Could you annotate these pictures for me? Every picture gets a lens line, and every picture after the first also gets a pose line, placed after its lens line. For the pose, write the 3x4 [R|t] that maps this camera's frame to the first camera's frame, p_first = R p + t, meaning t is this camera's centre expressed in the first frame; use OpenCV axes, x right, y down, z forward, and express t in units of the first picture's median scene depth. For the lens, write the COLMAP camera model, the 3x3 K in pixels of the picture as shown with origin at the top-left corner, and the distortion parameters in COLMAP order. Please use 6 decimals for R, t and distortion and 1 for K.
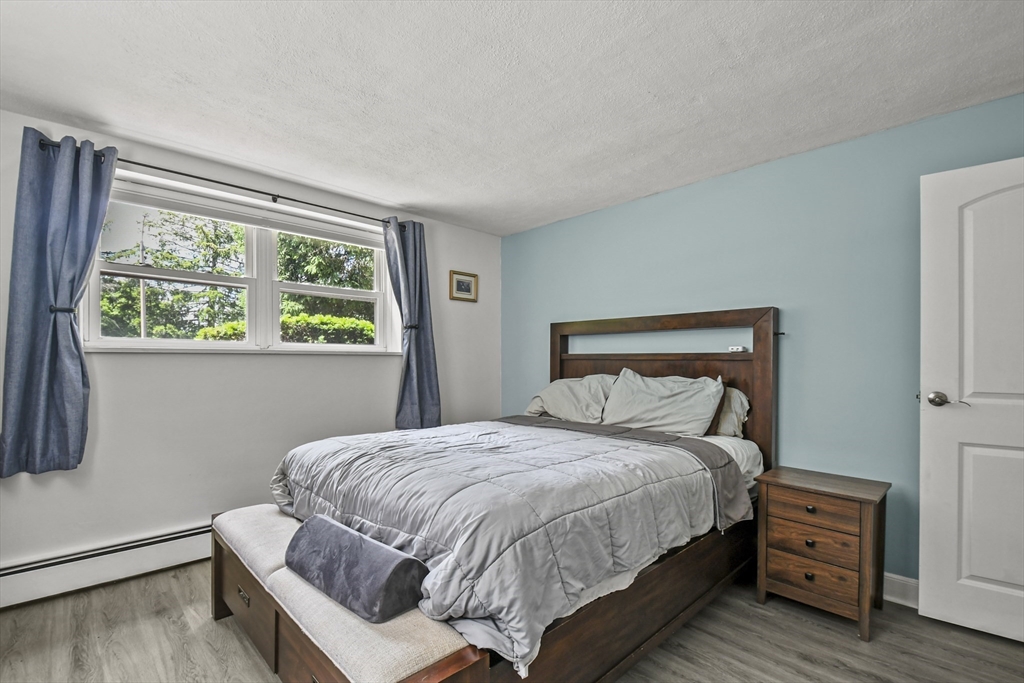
lens RADIAL K [[459.9, 0, 504.5], [0, 459.9, 358.9], [0, 0, 1]] dist [-0.000460, -0.000822]
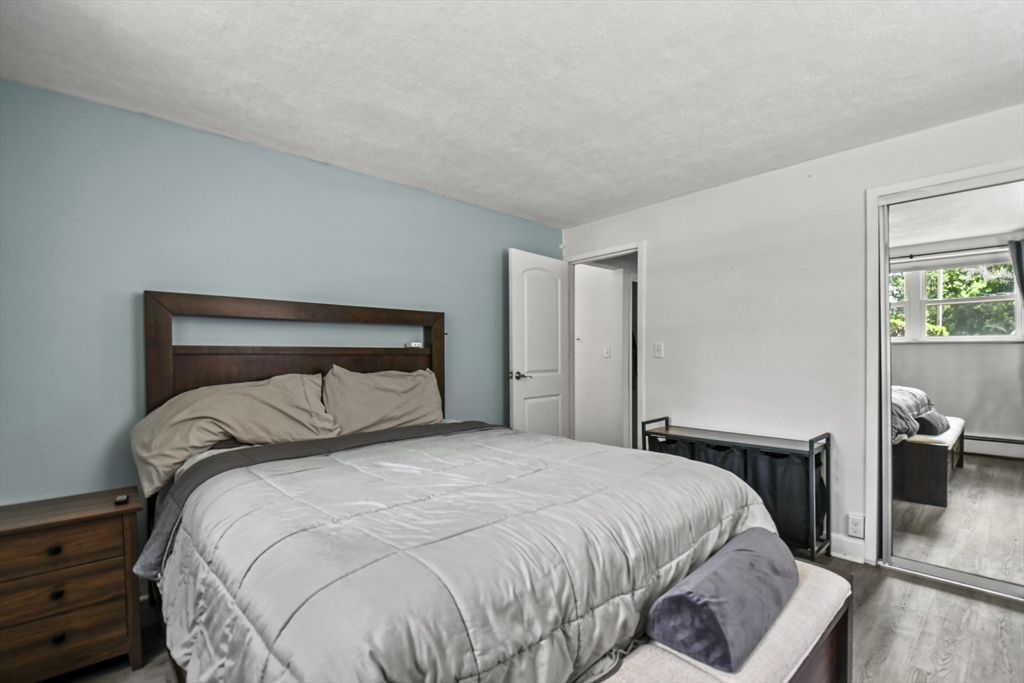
lens RADIAL K [[459.9, 0, 513.2], [0, 459.9, 359.6], [0, 0, 1]] dist [-0.000460, -0.000822]
pose [[0.004209, -0.013461, 0.999901, -0.569994], [0.001399, 0.999909, 0.013455, 0.000356], [-0.999990, 0.001342, 0.004227, 0.665441]]
